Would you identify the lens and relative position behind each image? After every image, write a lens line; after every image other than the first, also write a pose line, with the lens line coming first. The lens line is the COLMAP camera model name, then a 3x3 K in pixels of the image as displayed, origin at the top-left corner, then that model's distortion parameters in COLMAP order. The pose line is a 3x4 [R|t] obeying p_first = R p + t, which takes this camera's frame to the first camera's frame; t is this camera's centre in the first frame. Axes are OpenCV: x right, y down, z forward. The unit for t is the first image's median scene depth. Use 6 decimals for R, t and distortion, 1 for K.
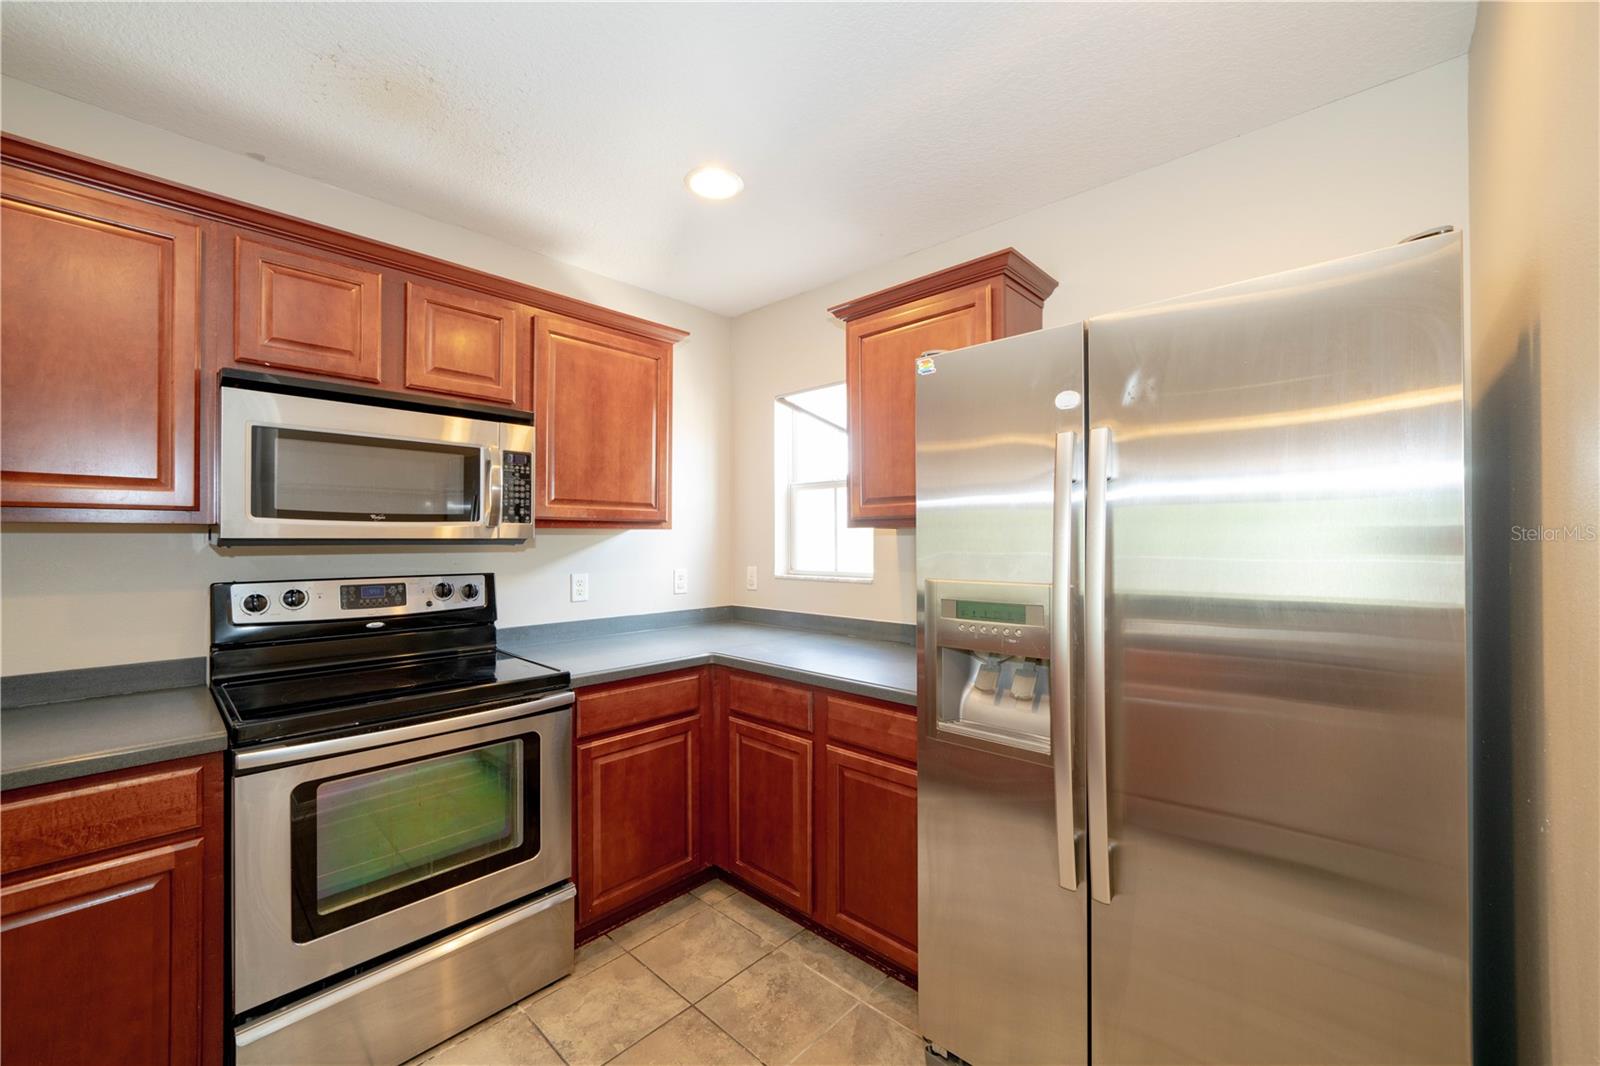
lens RADIAL K [[620.4, 0, 801.2], [0, 620.4, 536.9], [0, 0, 1]] dist [-0.013428, 0.002211]
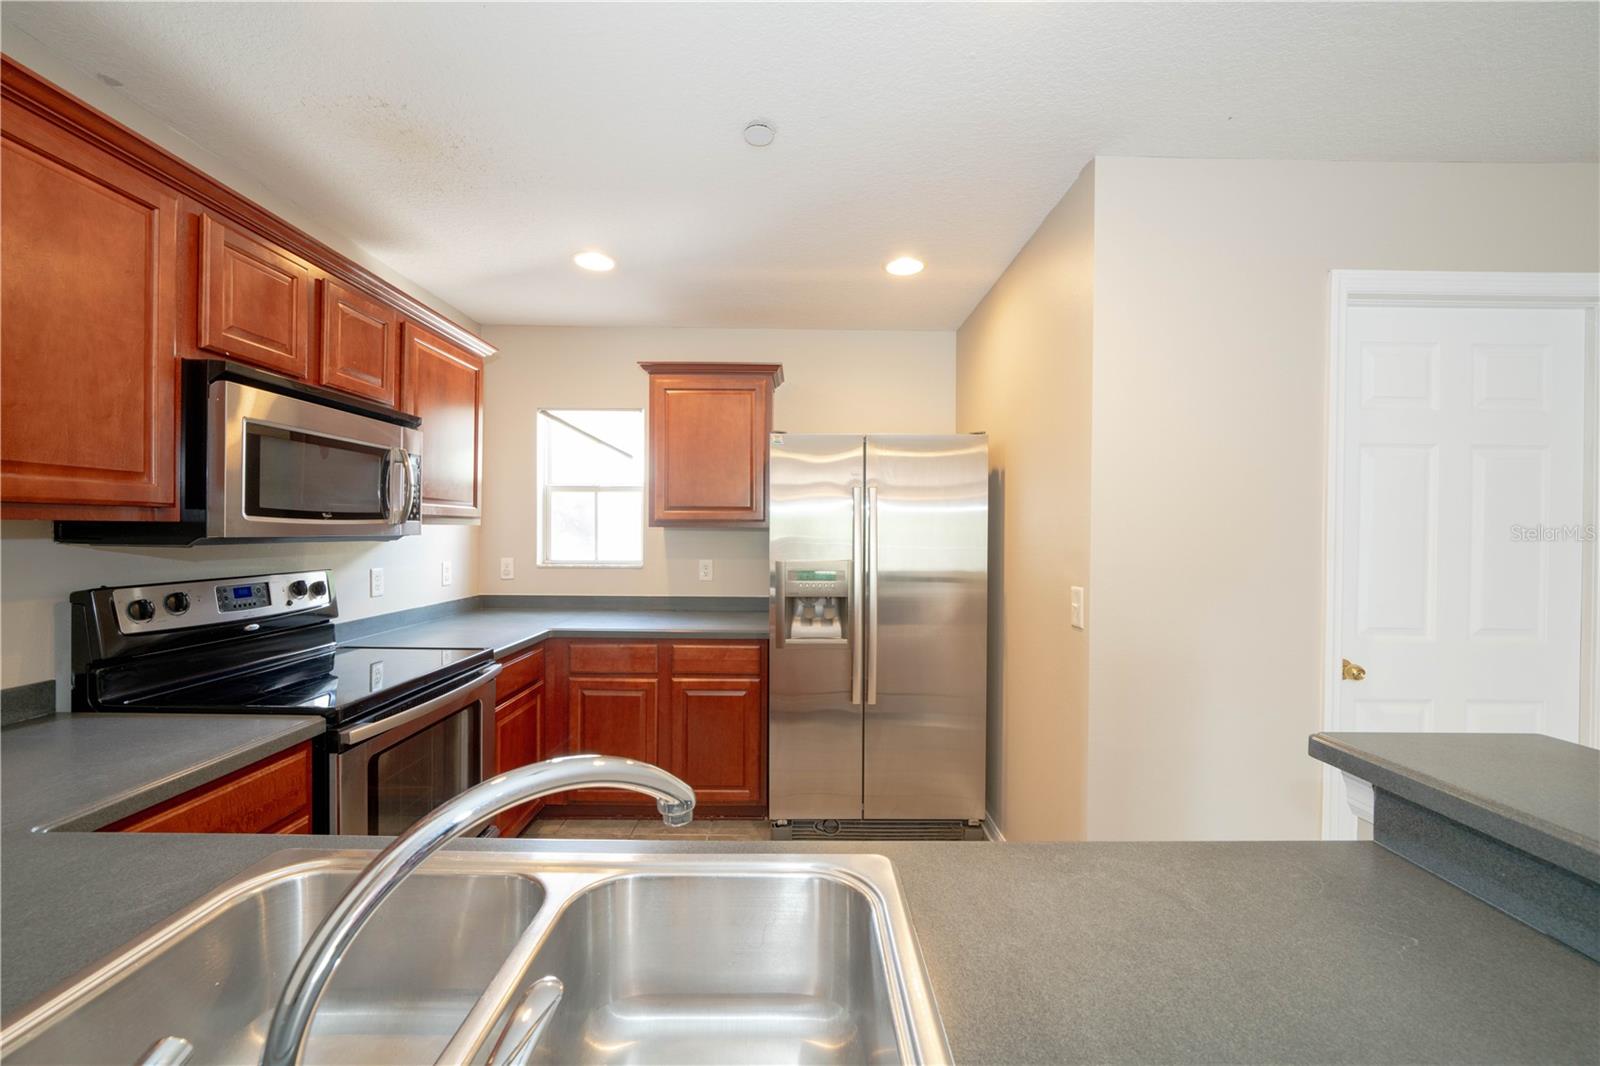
lens RADIAL K [[620.4, 0, 801.2], [0, 620.4, 536.9], [0, 0, 1]] dist [-0.013428, 0.002211]
pose [[0.728772, 0.000088, 0.684756, -0.721613], [-0.013253, 0.999814, 0.013976, -0.019065], [-0.684628, -0.019261, 0.728638, -0.253523]]
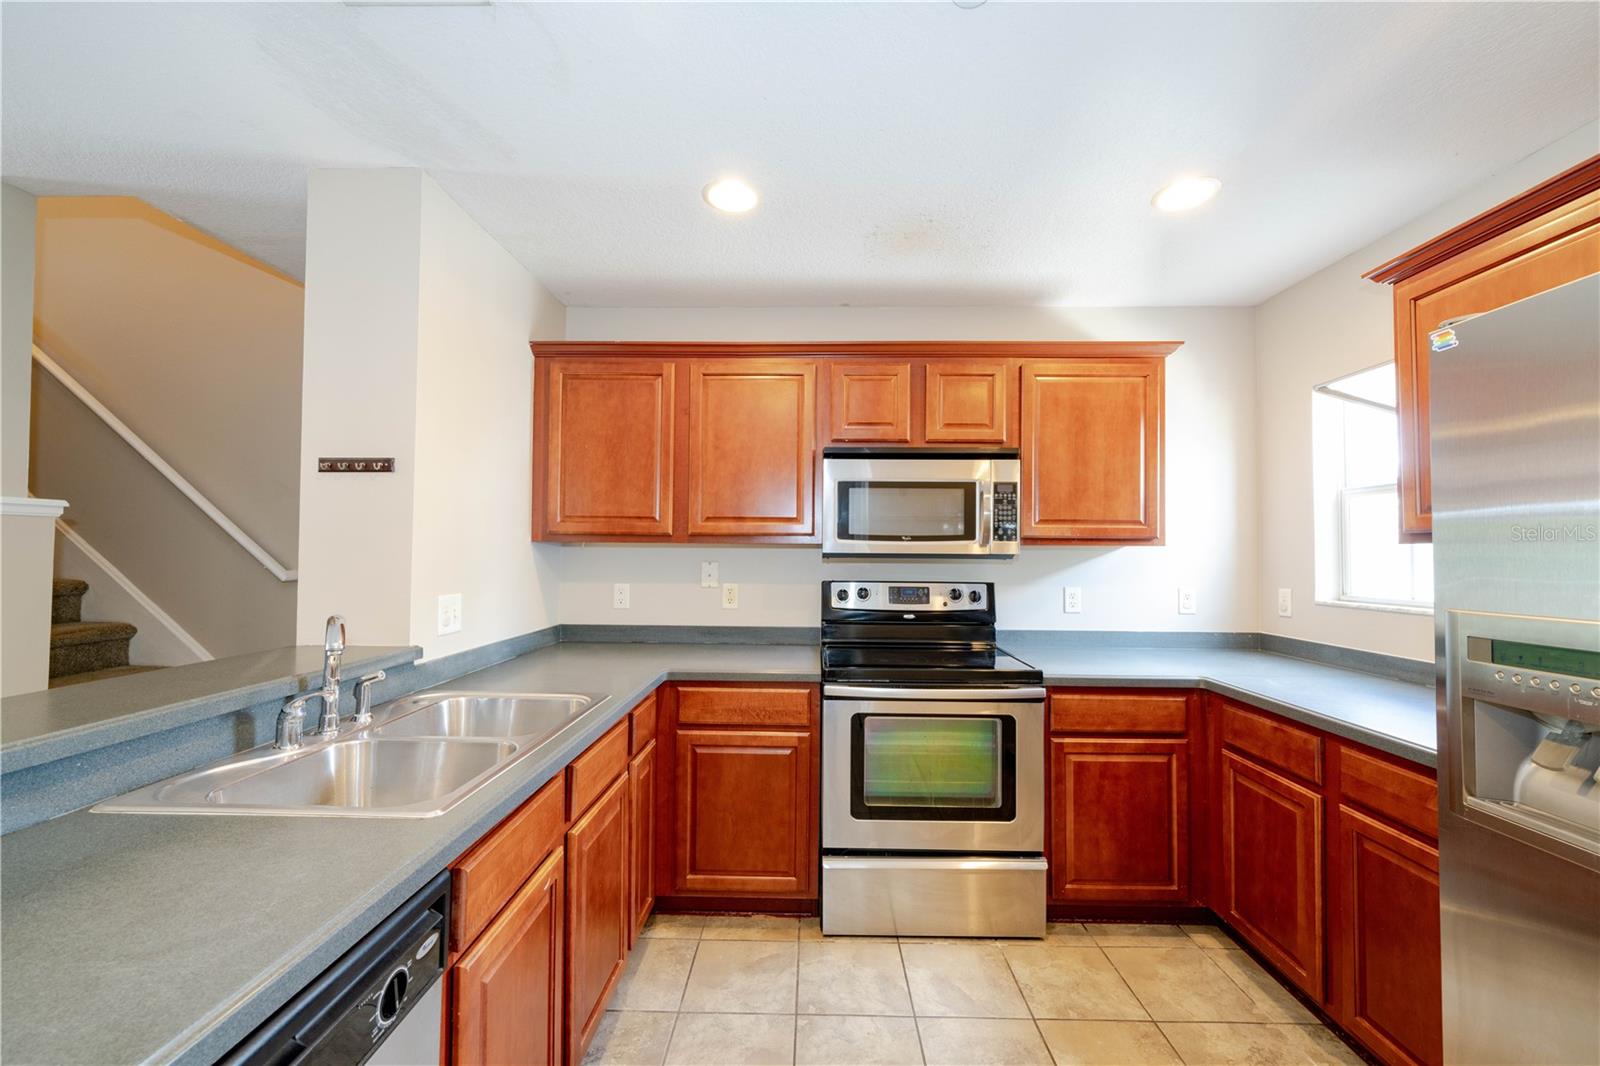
lens RADIAL K [[620.4, 0, 801.2], [0, 620.4, 536.9], [0, 0, 1]] dist [-0.013428, 0.002211]
pose [[0.663934, -0.013686, -0.747666, 0.180406], [-0.005518, 0.999716, -0.023200, -0.001110], [0.747771, 0.019528, 0.663670, -0.096790]]
